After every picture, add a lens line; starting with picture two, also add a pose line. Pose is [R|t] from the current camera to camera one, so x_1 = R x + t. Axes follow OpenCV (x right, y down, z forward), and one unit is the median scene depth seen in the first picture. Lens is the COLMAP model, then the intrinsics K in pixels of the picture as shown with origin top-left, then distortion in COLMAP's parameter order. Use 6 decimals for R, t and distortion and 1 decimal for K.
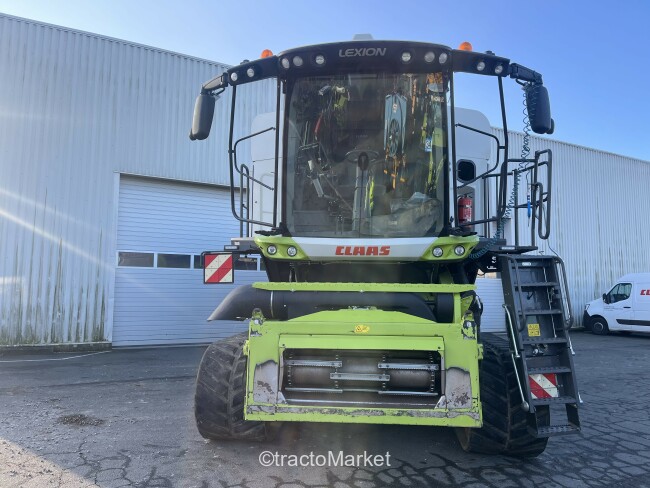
lens RADIAL K [[497.2, 0, 319.0], [0, 497.2, 246.7], [0, 0, 1]] dist [0.011743, -0.049819]
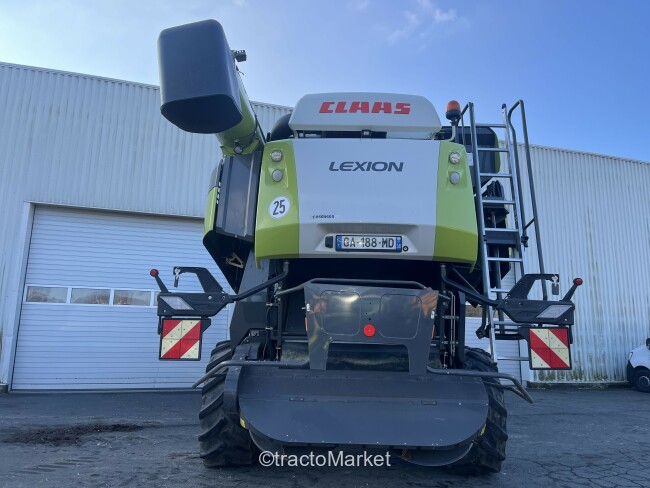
lens RADIAL K [[497.2, 0, 330.3], [0, 497.2, 238.5], [0, 0, 1]] dist [0.011743, -0.049819]
pose [[0.981724, -0.025574, -0.188583, 0.314815], [0.006544, 0.994880, -0.100853, 0.017757], [0.190196, 0.097776, 0.976865, 0.180952]]
